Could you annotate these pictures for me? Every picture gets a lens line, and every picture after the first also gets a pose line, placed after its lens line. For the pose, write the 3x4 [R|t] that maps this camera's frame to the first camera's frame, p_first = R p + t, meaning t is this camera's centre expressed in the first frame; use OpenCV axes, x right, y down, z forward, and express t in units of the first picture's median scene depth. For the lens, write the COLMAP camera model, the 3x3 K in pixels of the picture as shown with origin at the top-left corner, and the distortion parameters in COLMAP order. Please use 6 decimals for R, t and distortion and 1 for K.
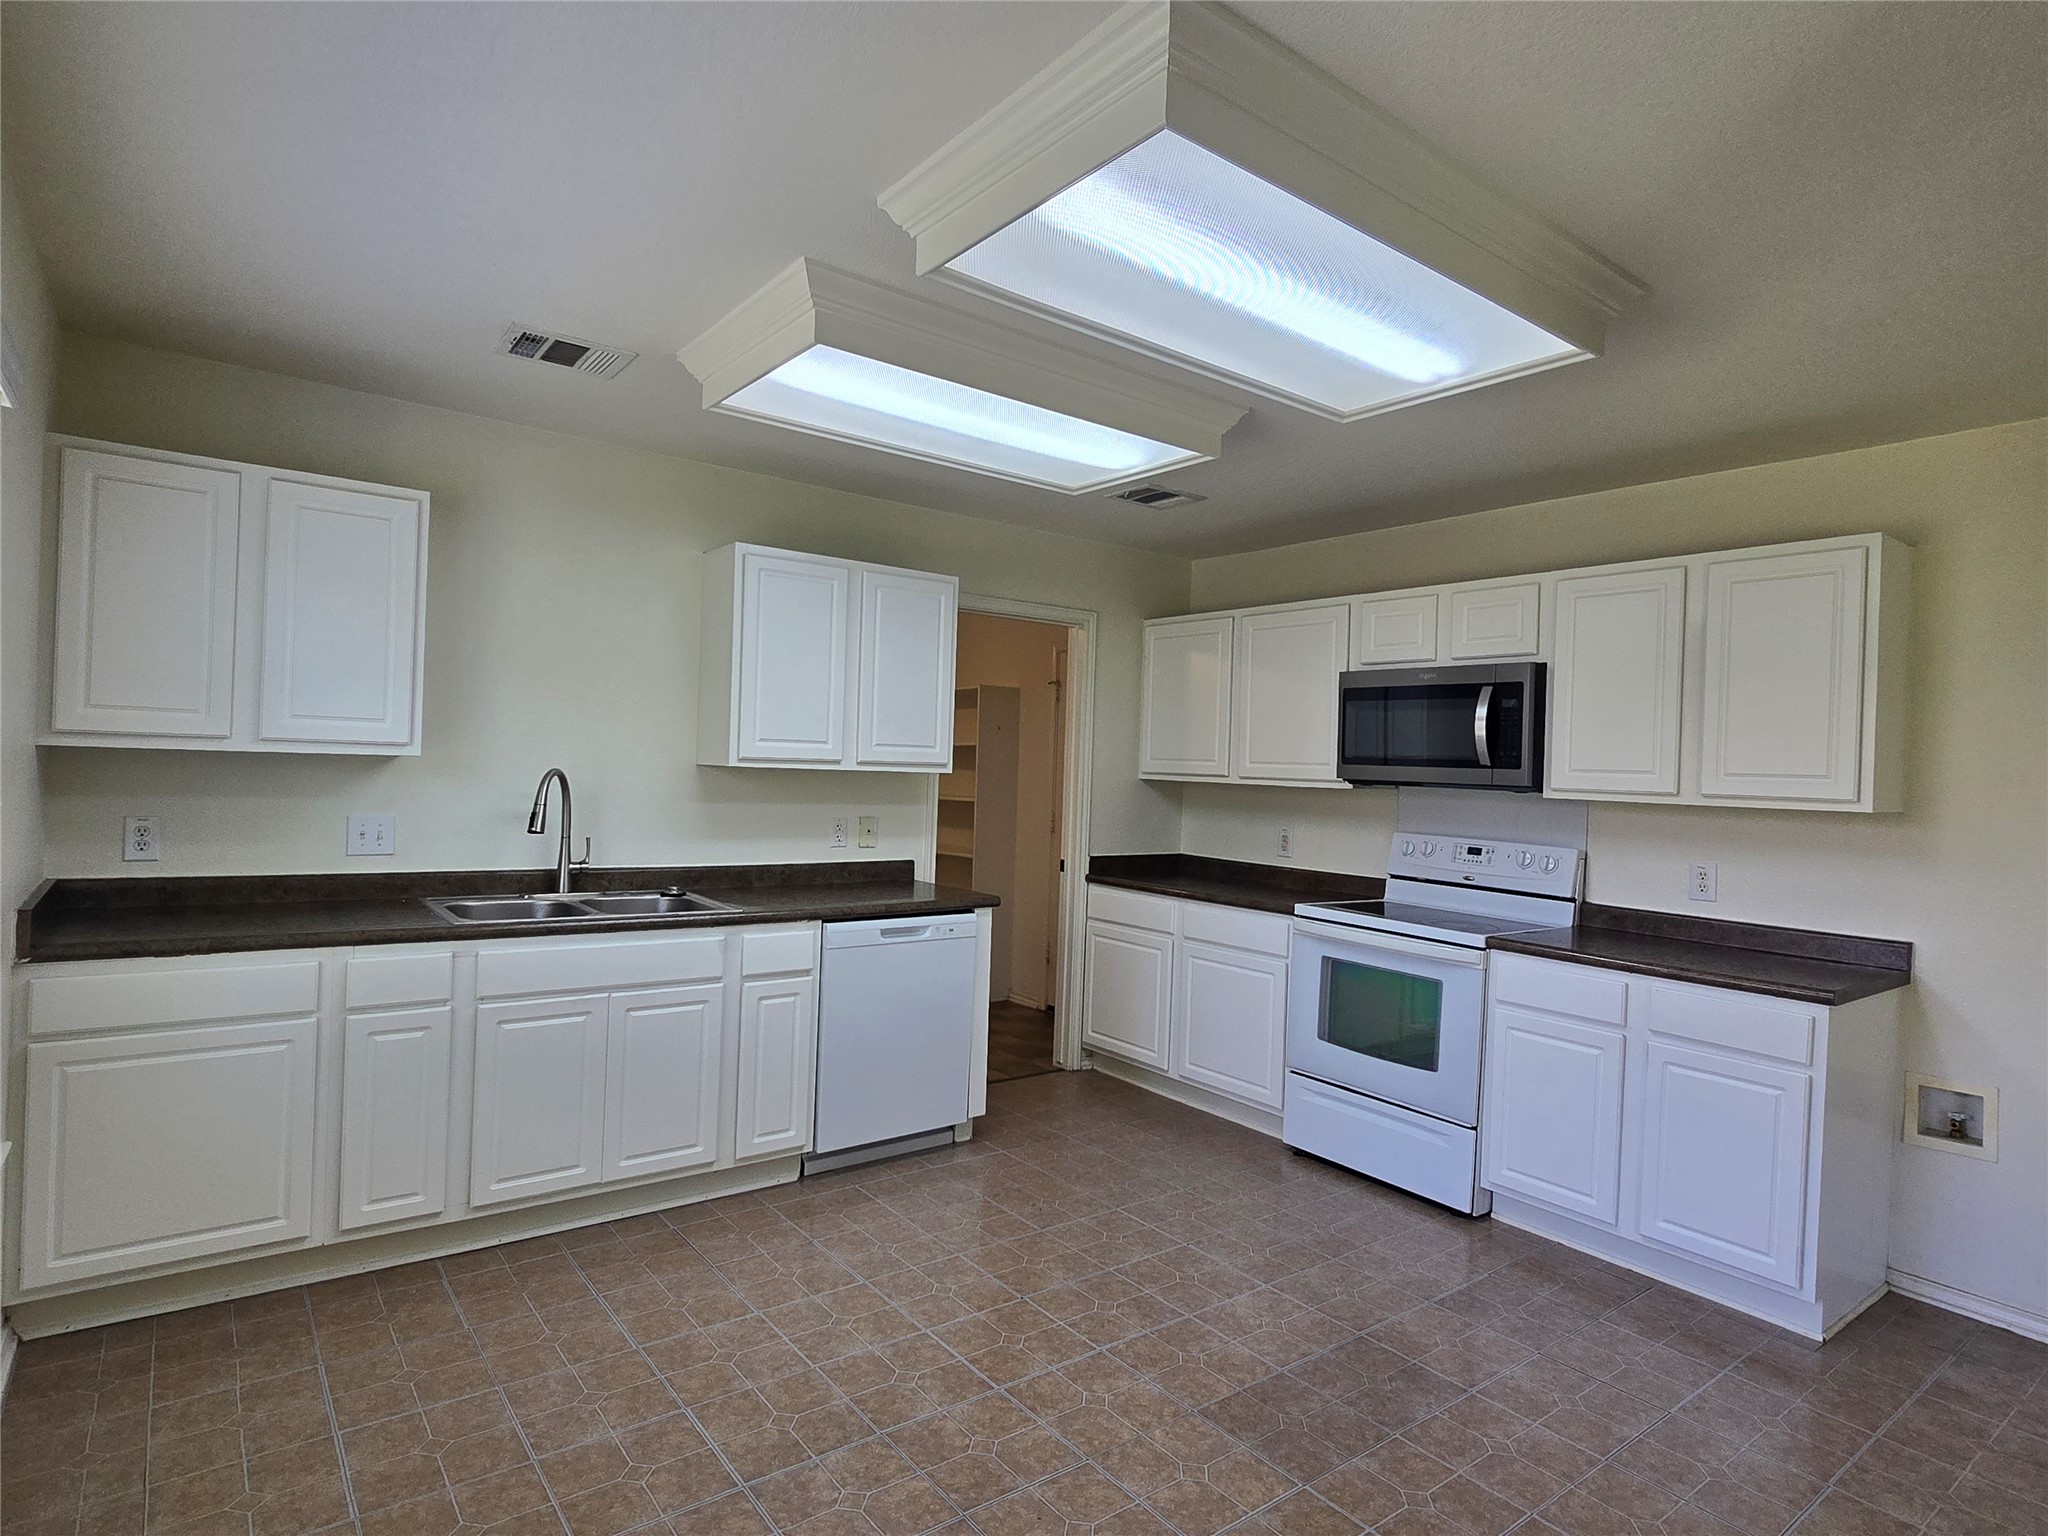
lens RADIAL K [[1101.2, 0, 1021.6], [0, 1101.2, 766.0], [0, 0, 1]] dist [-0.000297, -0.003340]
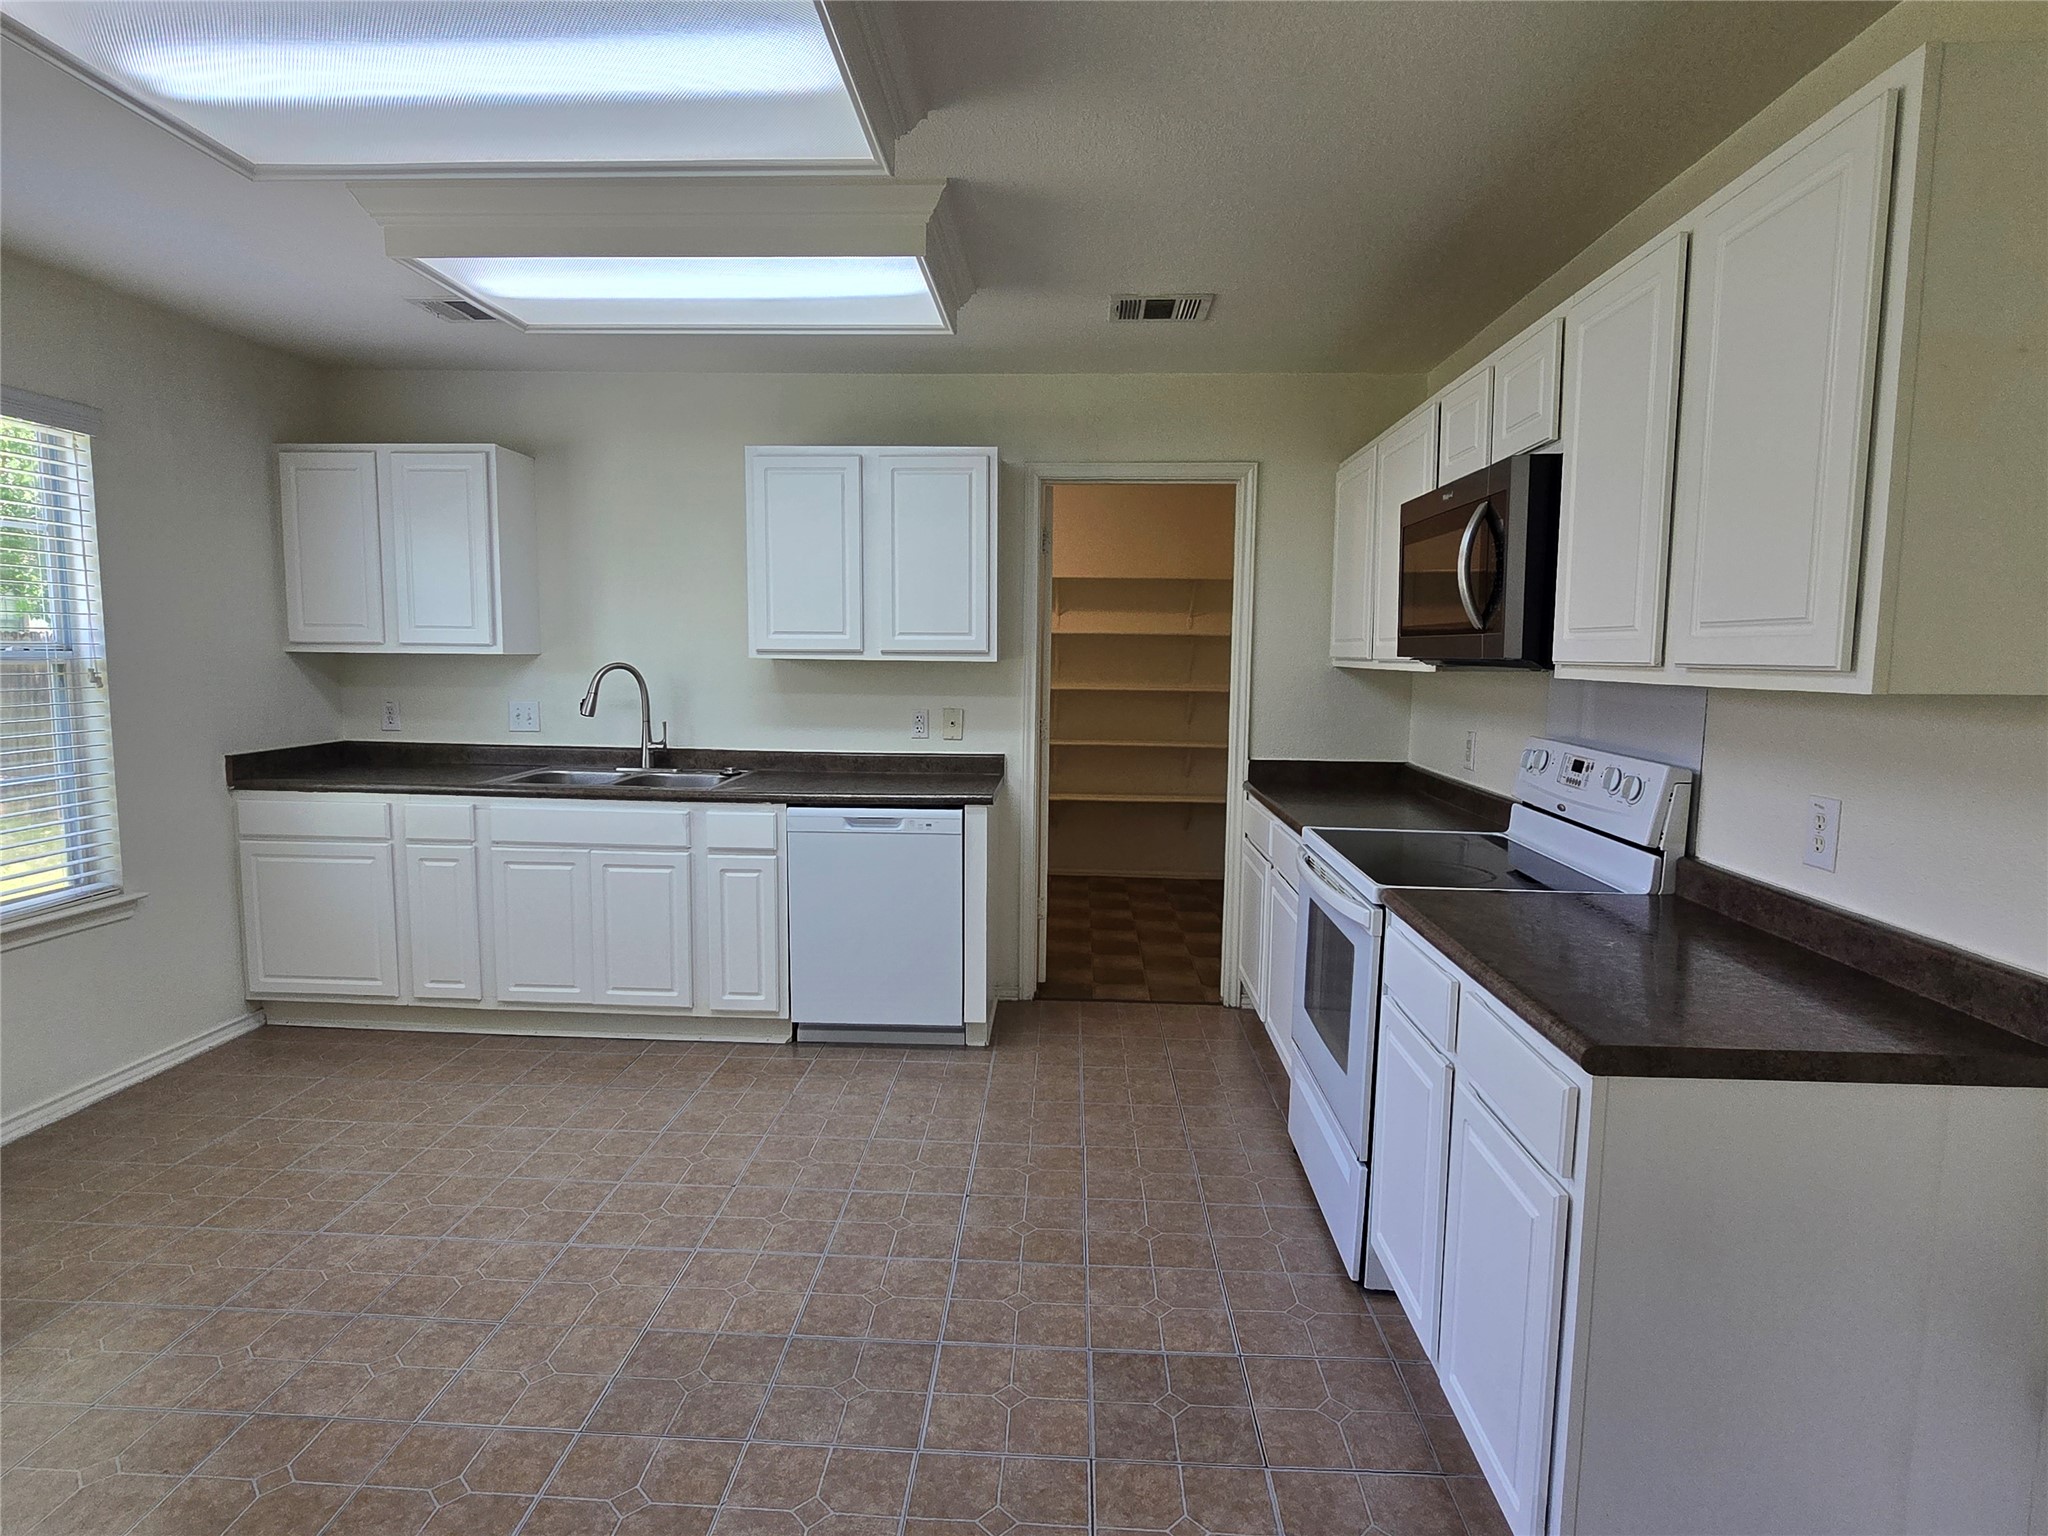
lens RADIAL K [[1101.2, 0, 1022.7], [0, 1101.2, 768.5], [0, 0, 1]] dist [-0.000297, -0.003340]
pose [[0.766176, 0.040386, -0.641361, 0.643613], [0.014808, 0.996649, 0.080449, 0.025350], [0.642460, -0.071135, 0.763010, 0.342802]]
